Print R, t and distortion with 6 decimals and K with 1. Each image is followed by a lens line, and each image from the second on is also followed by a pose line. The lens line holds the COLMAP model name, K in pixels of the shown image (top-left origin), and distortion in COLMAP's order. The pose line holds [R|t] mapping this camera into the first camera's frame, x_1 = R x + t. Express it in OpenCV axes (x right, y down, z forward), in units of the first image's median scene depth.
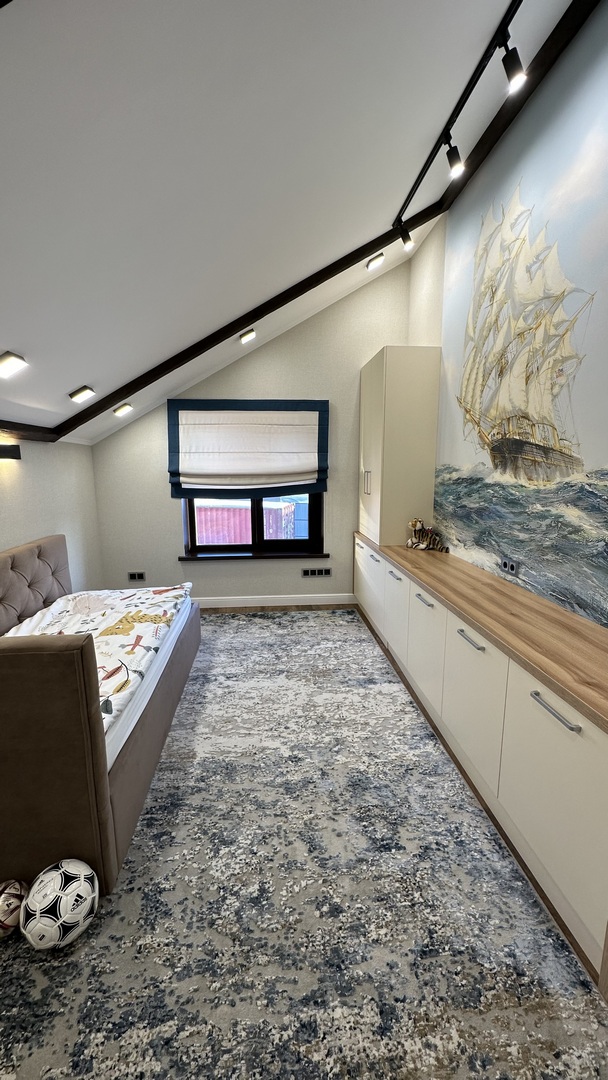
lens RADIAL K [[435.6, 0, 307.1], [0, 435.6, 540.2], [0, 0, 1]] dist [0.002384, 0.000712]
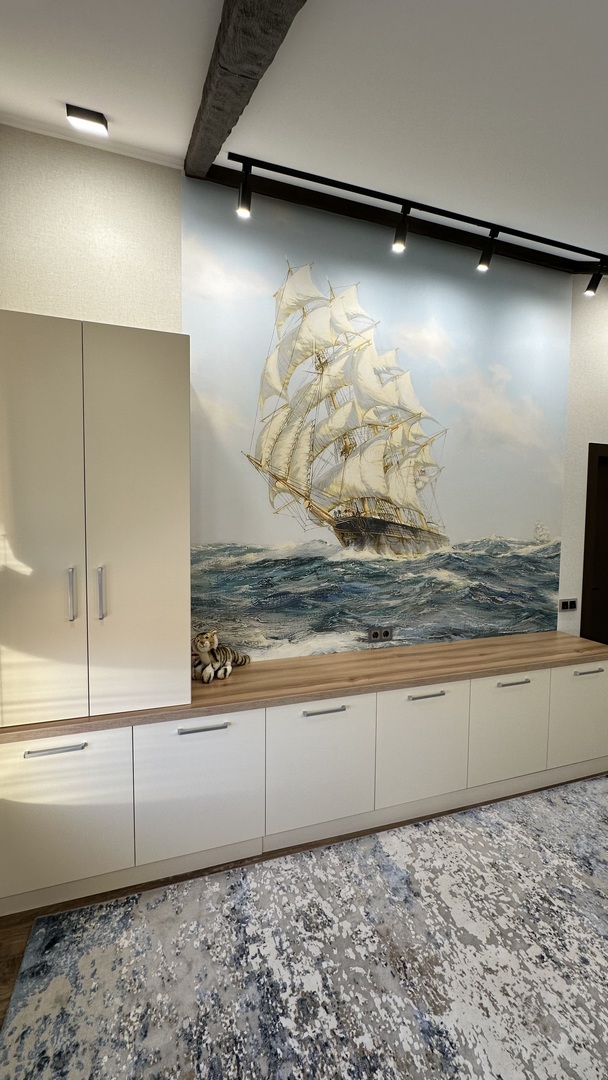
lens RADIAL K [[435.6, 0, 303.2], [0, 435.6, 542.4], [0, 0, 1]] dist [0.002384, 0.000712]
pose [[-0.229191, -0.058222, 0.971639, -0.550391], [0.160931, 0.982206, 0.096816, -0.312956], [-0.959986, 0.178556, -0.215743, 1.441872]]
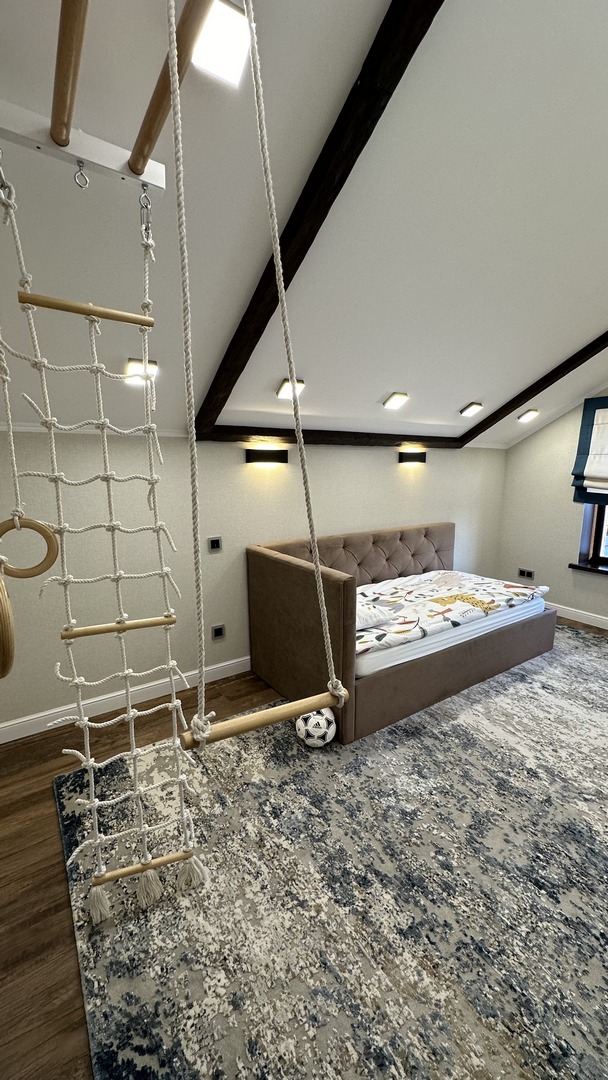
lens RADIAL K [[435.6, 0, 303.2], [0, 435.6, 543.3], [0, 0, 1]] dist [0.002384, 0.000712]
pose [[0.479983, 0.165136, -0.861595, 0.433355], [-0.156358, 0.982502, 0.101205, -0.020106], [0.863231, 0.086141, 0.497404, 0.024178]]
